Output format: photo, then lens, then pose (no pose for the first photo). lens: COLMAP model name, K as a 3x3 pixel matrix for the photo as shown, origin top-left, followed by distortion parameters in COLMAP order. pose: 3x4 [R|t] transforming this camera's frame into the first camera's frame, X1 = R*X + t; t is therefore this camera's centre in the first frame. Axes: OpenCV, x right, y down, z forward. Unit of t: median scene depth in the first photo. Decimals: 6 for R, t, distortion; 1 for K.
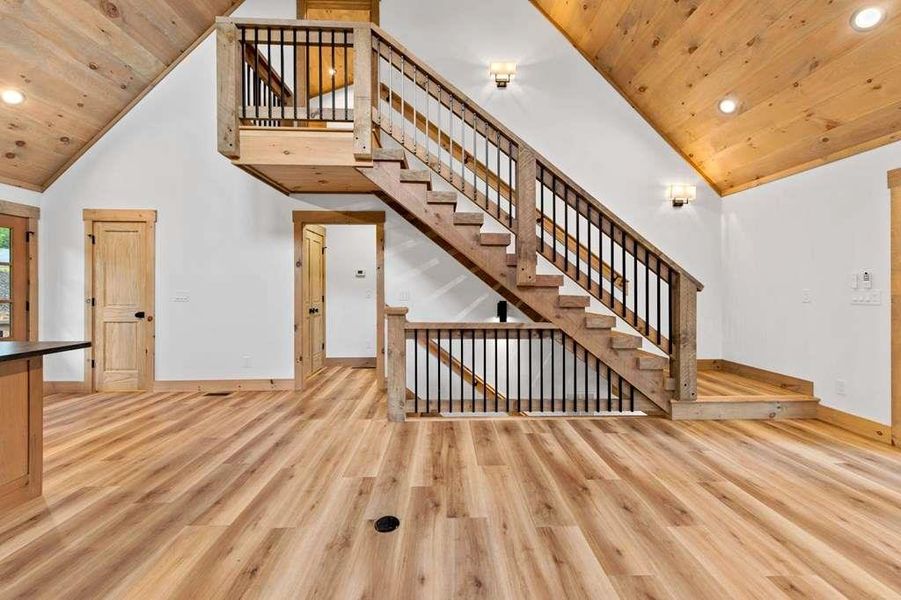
lens RADIAL K [[366.4, 0, 454.6], [0, 366.4, 289.1], [0, 0, 1]] dist [0.003008, 0.000200]
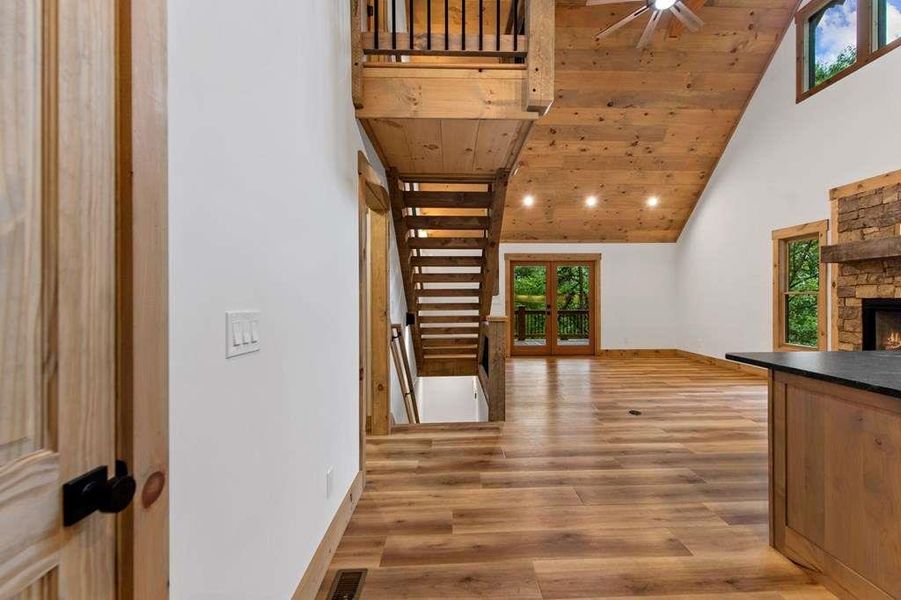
lens RADIAL K [[376.8, 0, 465.1], [0, 376.8, 299.4], [0, 0, 1]] dist [0.000296, -0.000249]
pose [[-0.009991, -0.005541, 0.999935, -1.876586], [0.007478, 0.999956, 0.005616, -0.010528], [-0.999922, 0.007534, -0.009949, 1.617724]]
